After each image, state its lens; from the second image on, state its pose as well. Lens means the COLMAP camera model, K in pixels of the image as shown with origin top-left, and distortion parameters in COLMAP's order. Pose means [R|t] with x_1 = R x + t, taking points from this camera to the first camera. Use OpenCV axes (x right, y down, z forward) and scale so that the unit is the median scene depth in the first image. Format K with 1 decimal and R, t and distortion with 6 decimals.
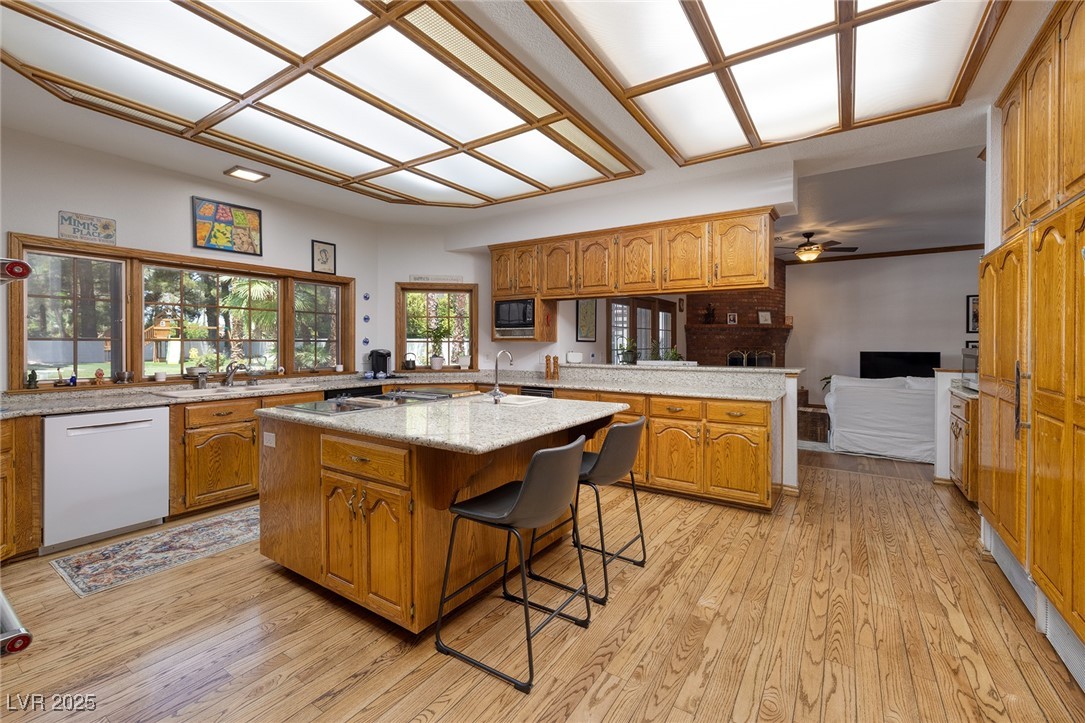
lens RADIAL K [[458.3, 0, 526.8], [0, 458.3, 346.6], [0, 0, 1]] dist [-0.001082, 0.000517]
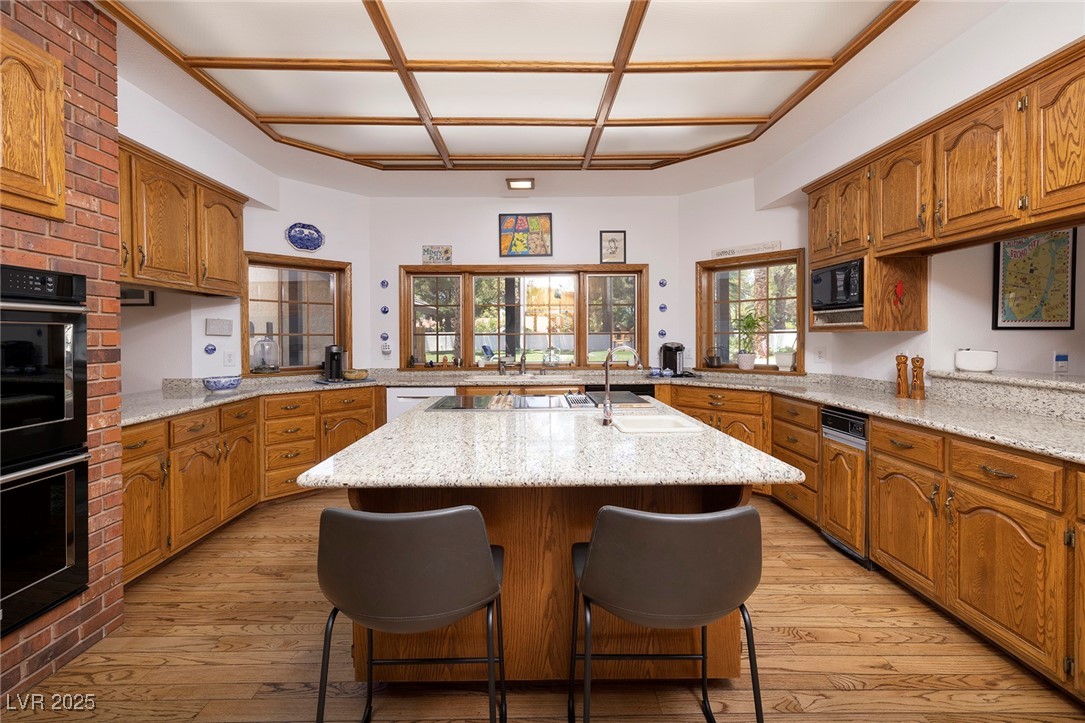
lens RADIAL K [[458.3, 0, 531.4], [0, 458.3, 340.6], [0, 0, 1]] dist [-0.001082, 0.000517]
pose [[0.575677, 0.002350, -0.817674, 0.247973], [0.001611, 0.999991, 0.004008, -0.001609], [0.817676, -0.003625, 0.575668, 0.305713]]
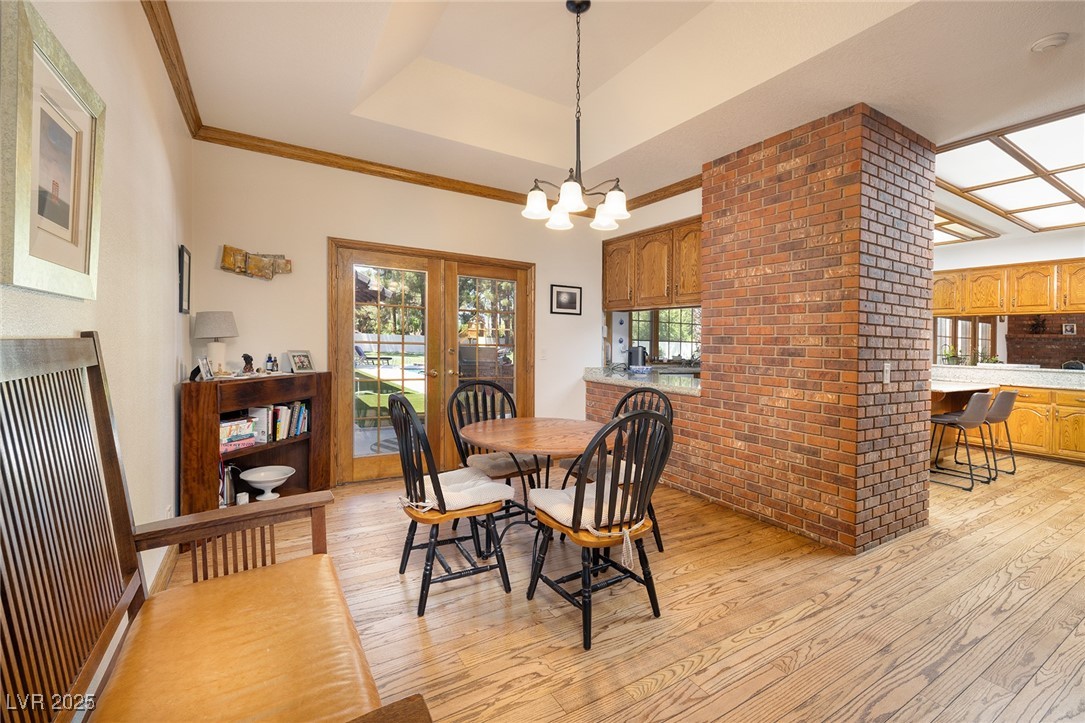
lens RADIAL K [[458.3, 0, 520.6], [0, 458.3, 340.3], [0, 0, 1]] dist [-0.001082, 0.000517]
pose [[0.906042, 0.019115, -0.422757, -0.354926], [-0.026982, 0.999556, -0.012634, 0.015522], [0.422327, 0.022854, 0.906155, -0.687938]]
